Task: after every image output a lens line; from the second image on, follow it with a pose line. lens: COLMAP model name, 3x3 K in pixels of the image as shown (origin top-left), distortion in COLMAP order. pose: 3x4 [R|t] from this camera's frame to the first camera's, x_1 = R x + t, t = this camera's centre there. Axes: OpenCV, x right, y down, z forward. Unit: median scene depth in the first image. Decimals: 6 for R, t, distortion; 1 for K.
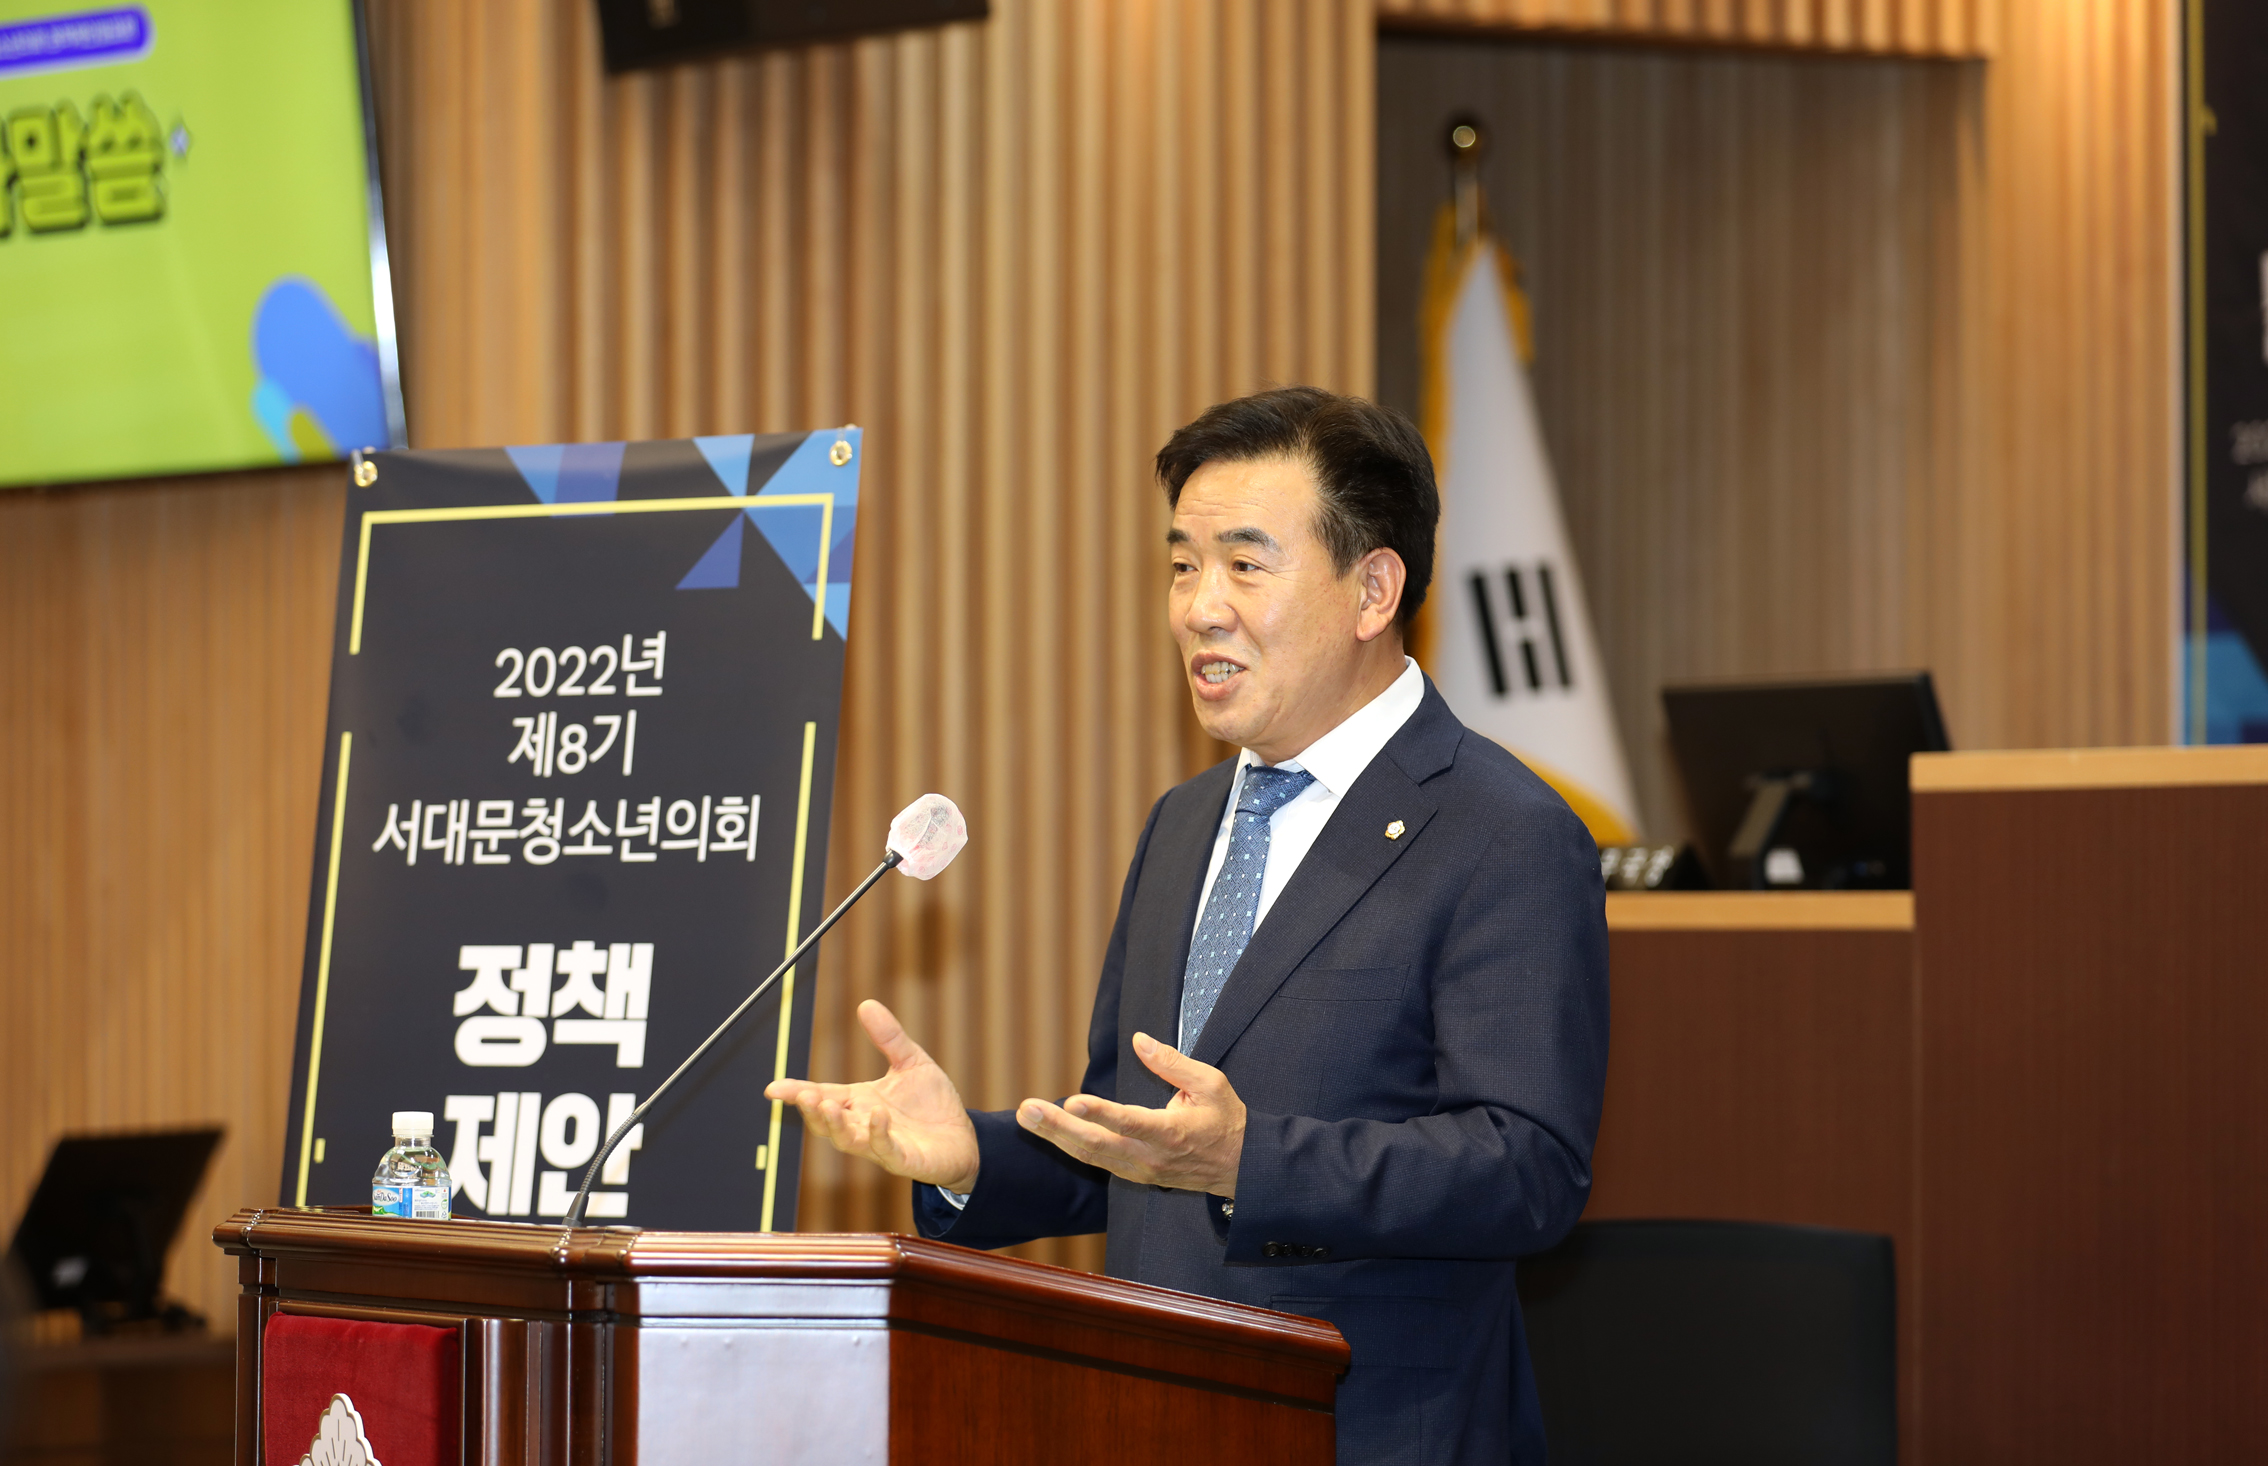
lens RADIAL K [[7631.8, 0, 1134.0], [0, 7631.8, 733.0], [0, 0, 1]] dist [0.160442, -0.690318]
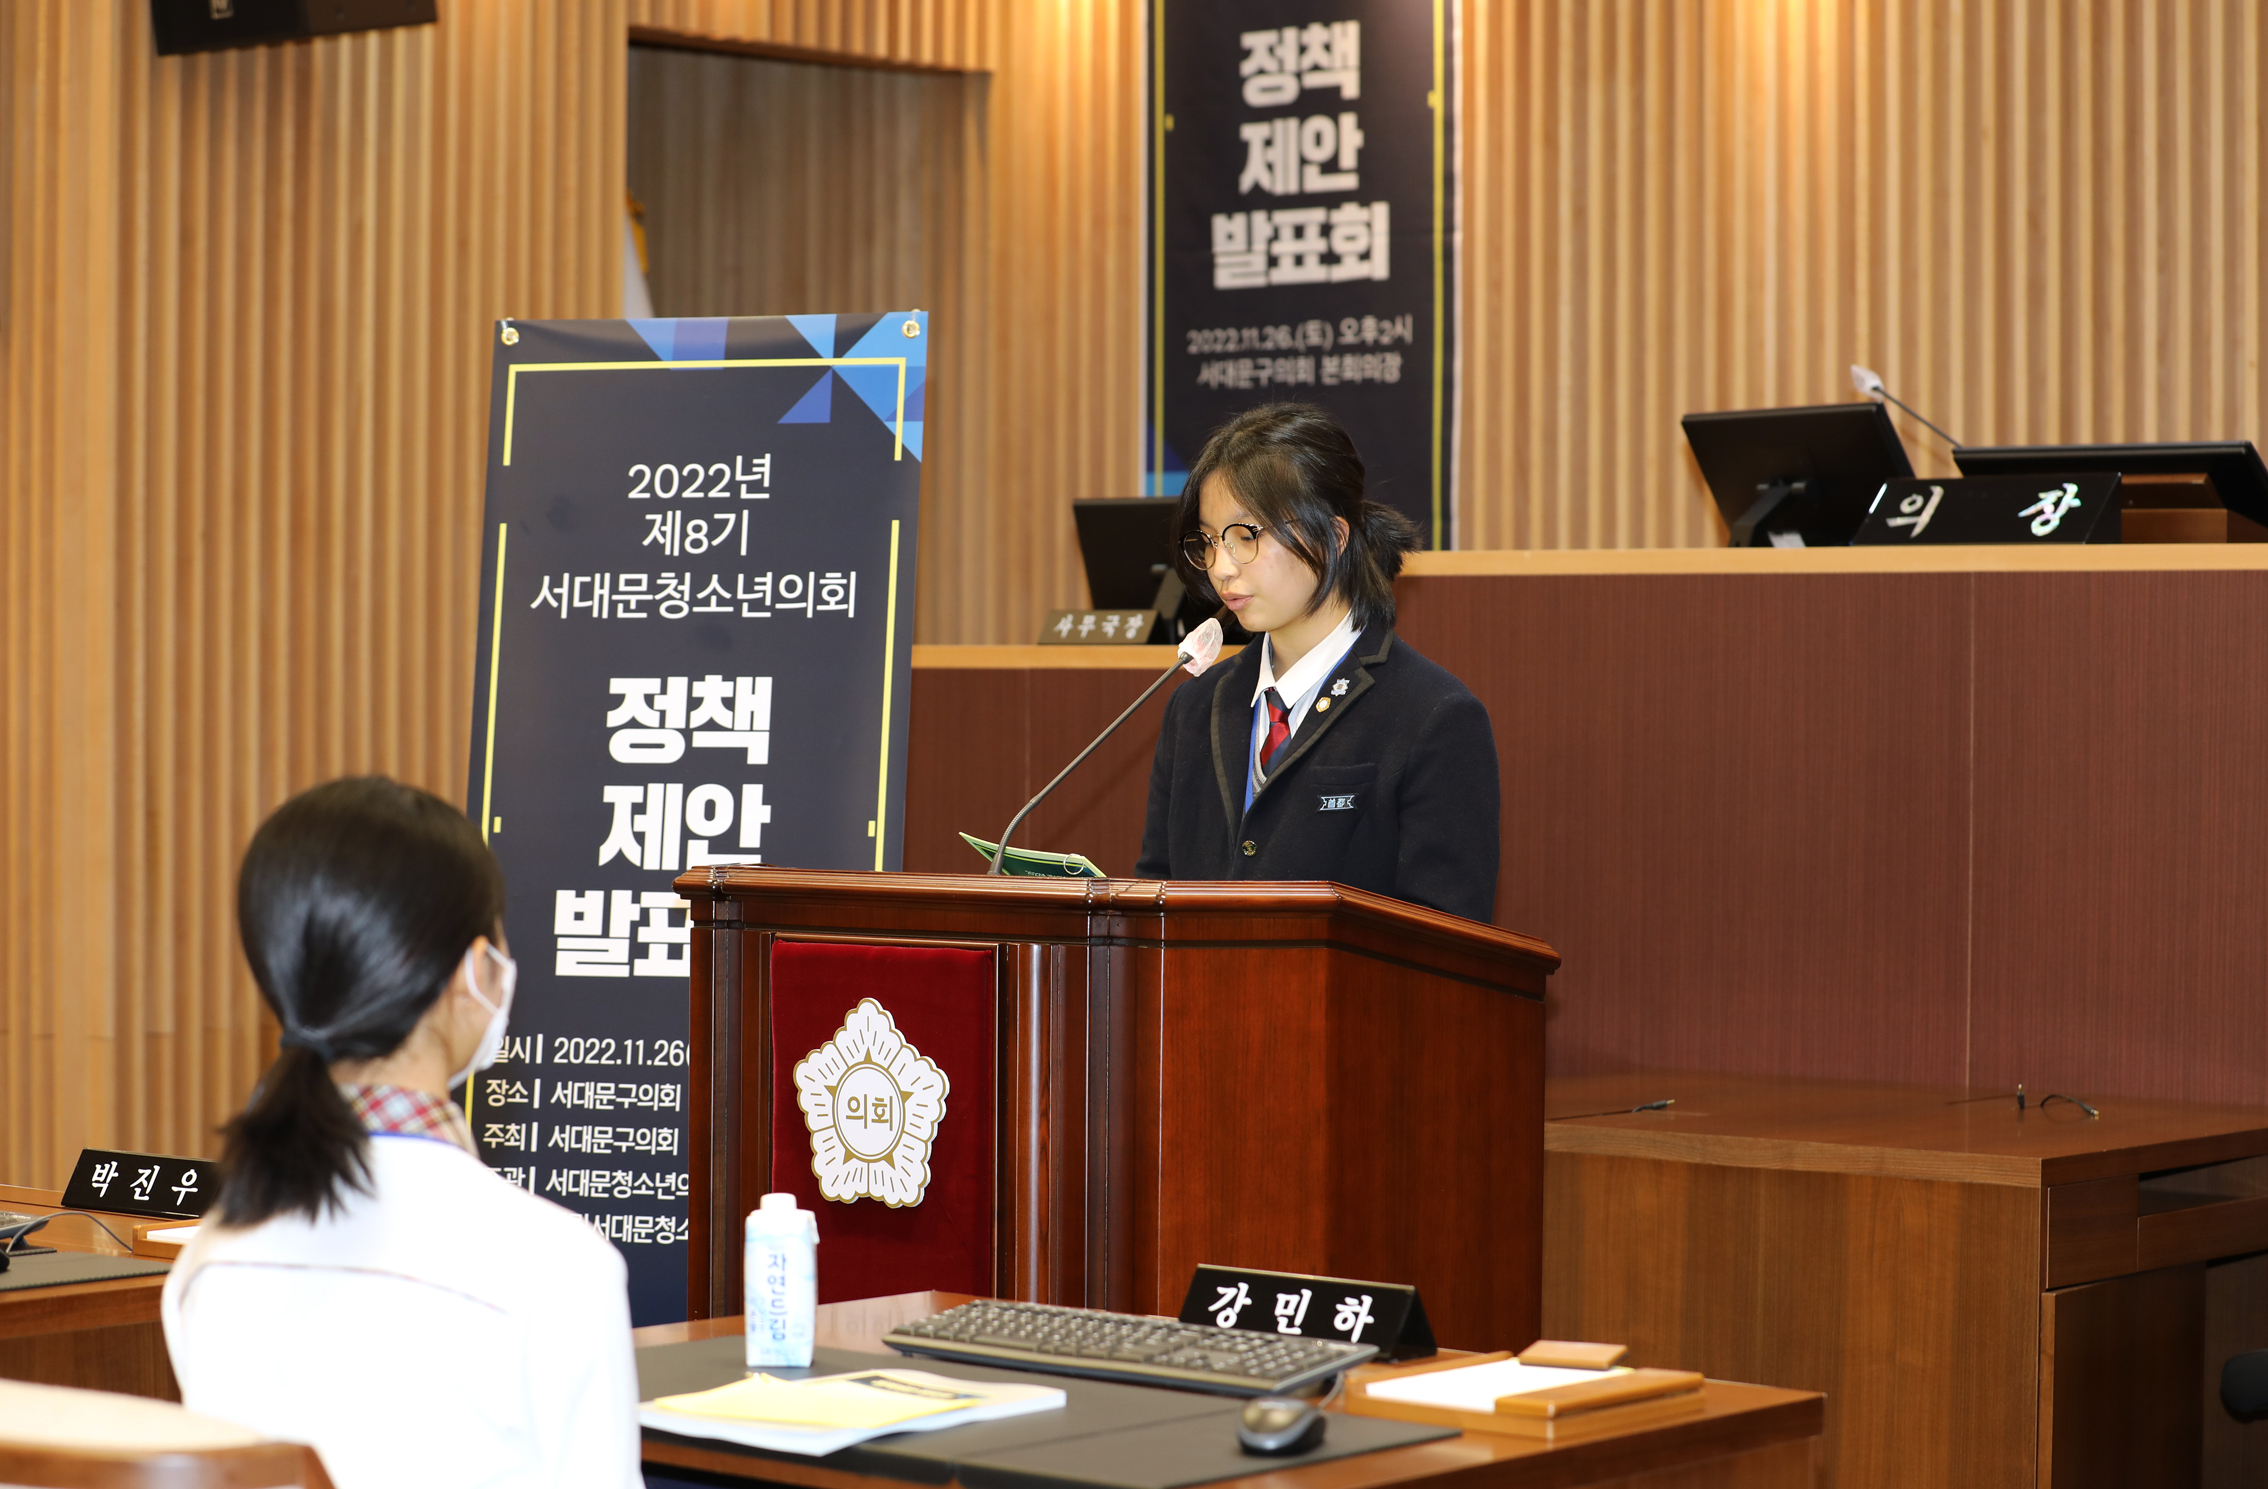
lens RADIAL K [[5263.3, 0, 1134.0], [0, 5263.3, 744.5], [0, 0, 1]] dist [-0.239881, -0.053264]
pose [[0.951066, 0.001240, 0.308984, -0.294161], [-0.013397, 0.999217, 0.037227, 0.003231], [-0.308696, -0.039545, 0.950338, 0.063367]]
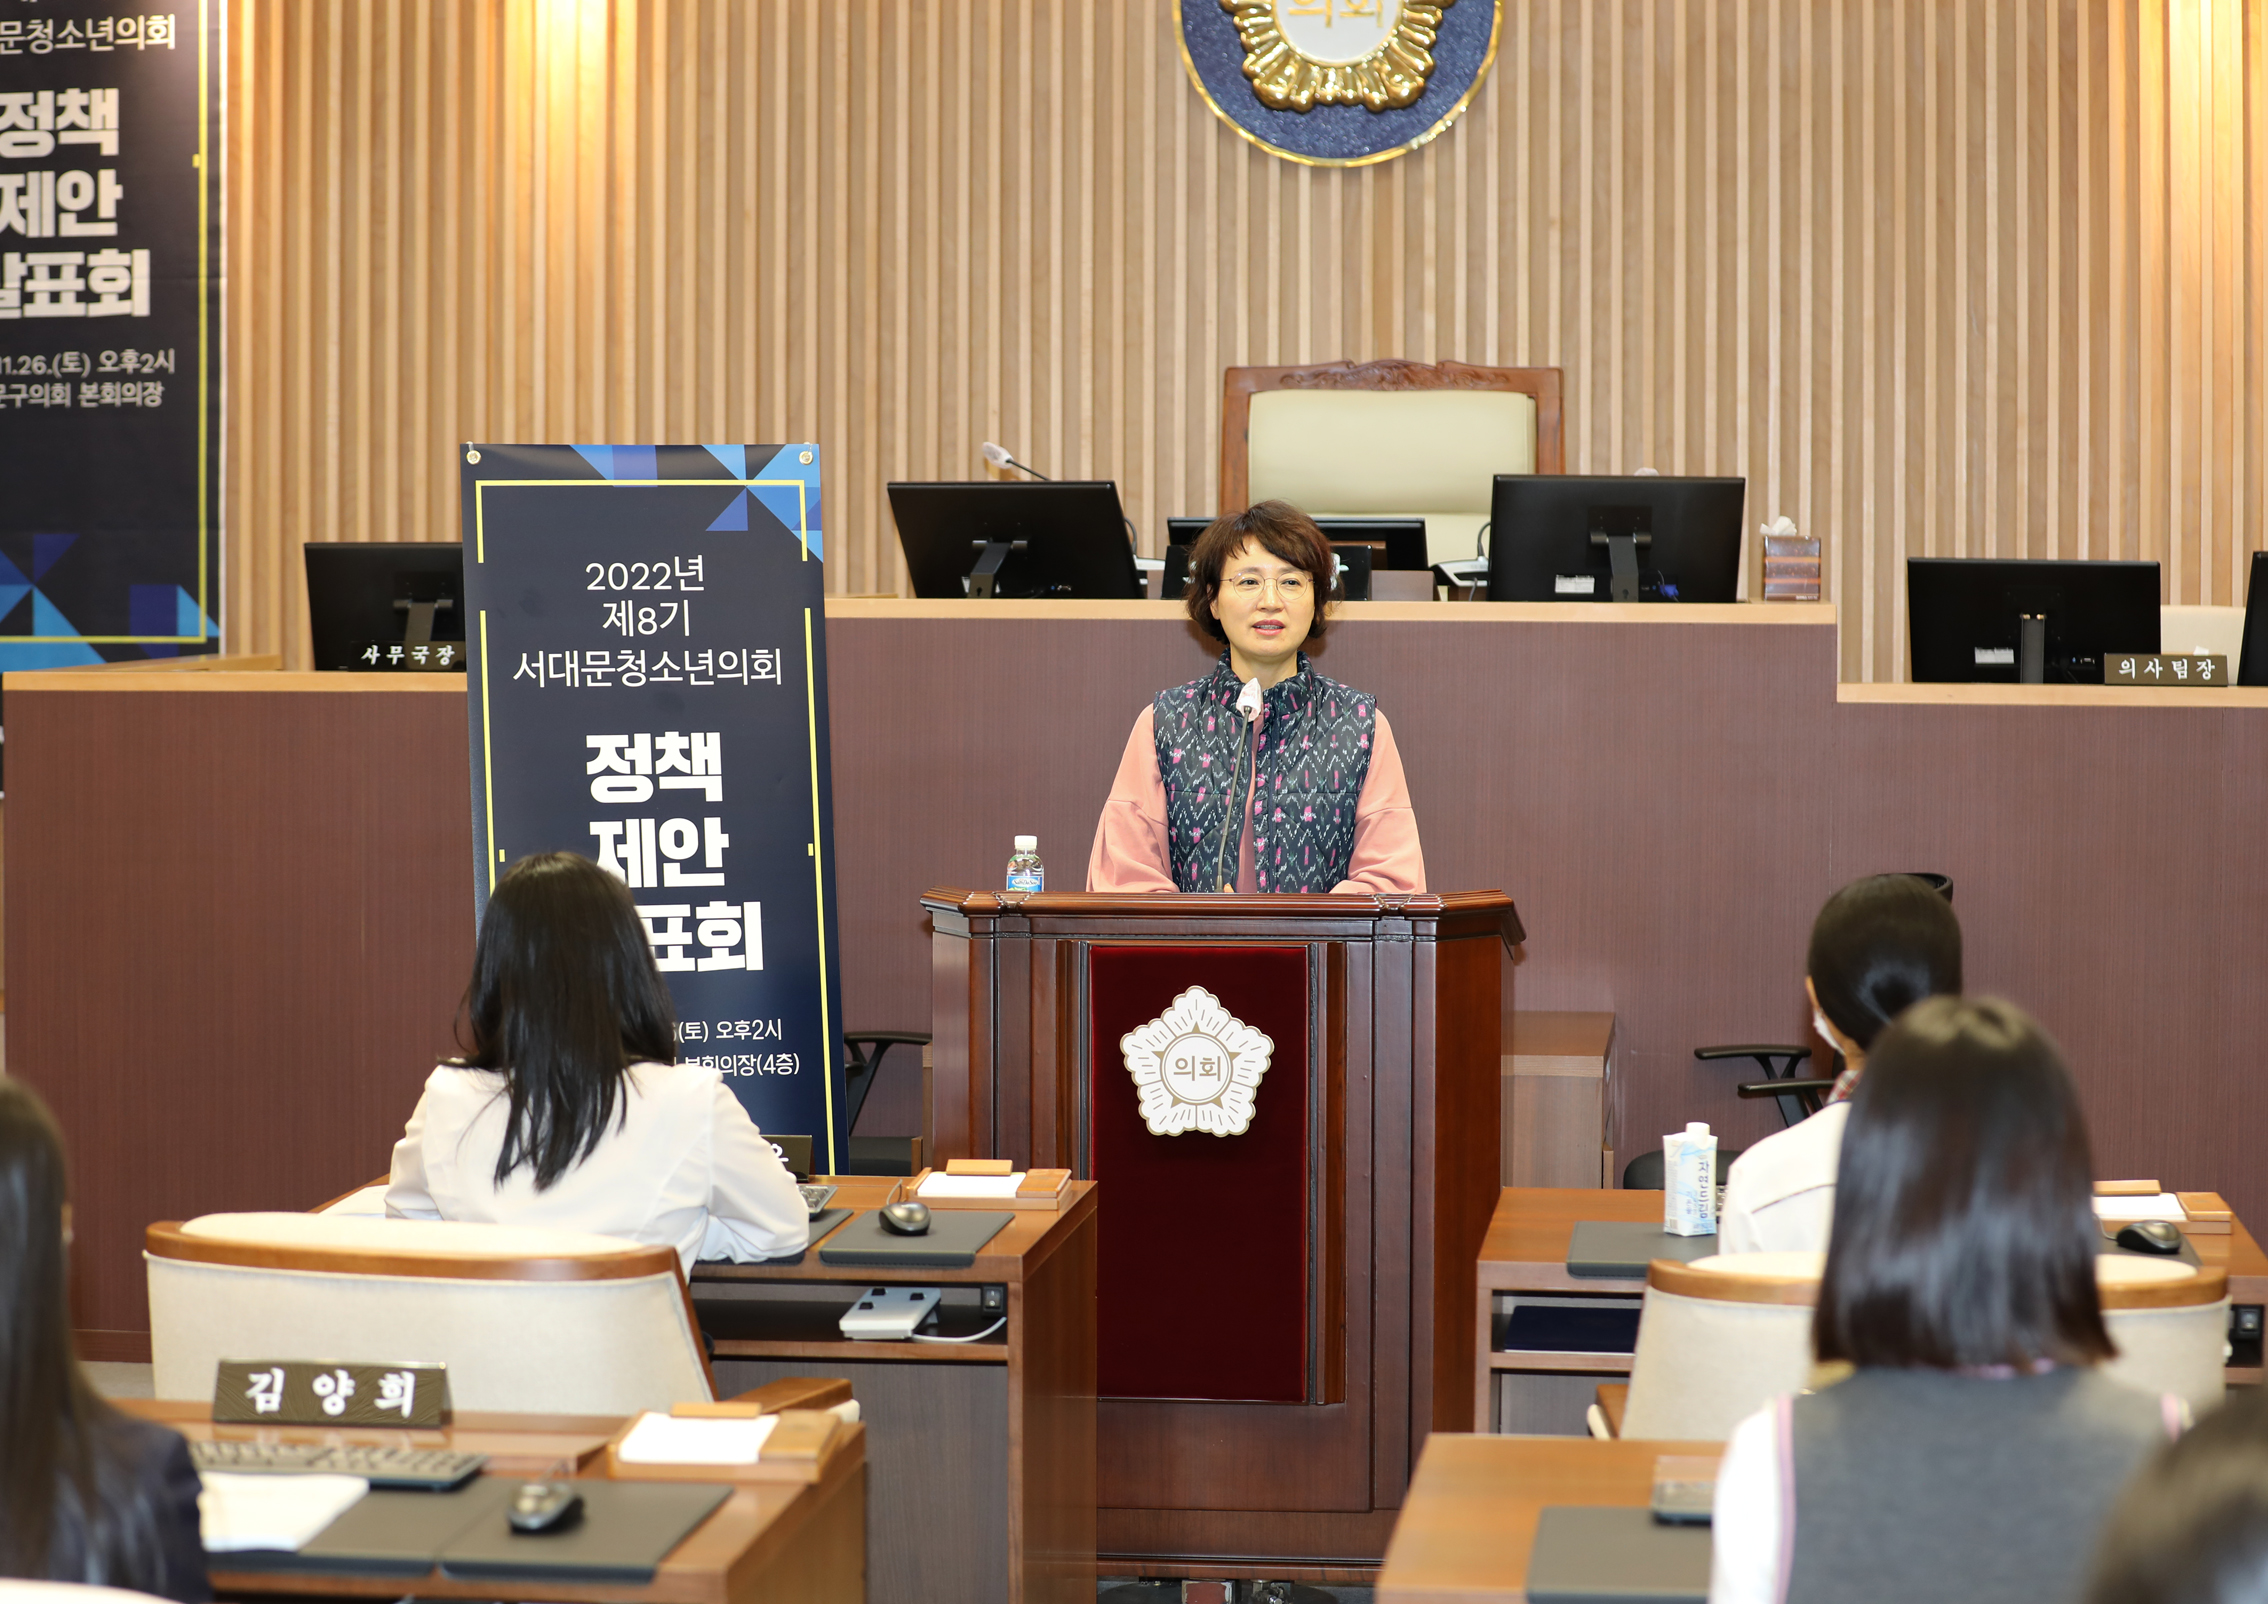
lens RADIAL K [[5364.1, 0, 1022.5], [0, 5364.1, 802.5], [0, 0, 1]] dist [-0.313268, 0.320912]
pose [[0.639539, -0.036372, 0.767898, -0.963873], [-0.020714, 0.997702, 0.064509, -0.037444], [-0.768480, -0.057162, 0.637316, 0.149922]]
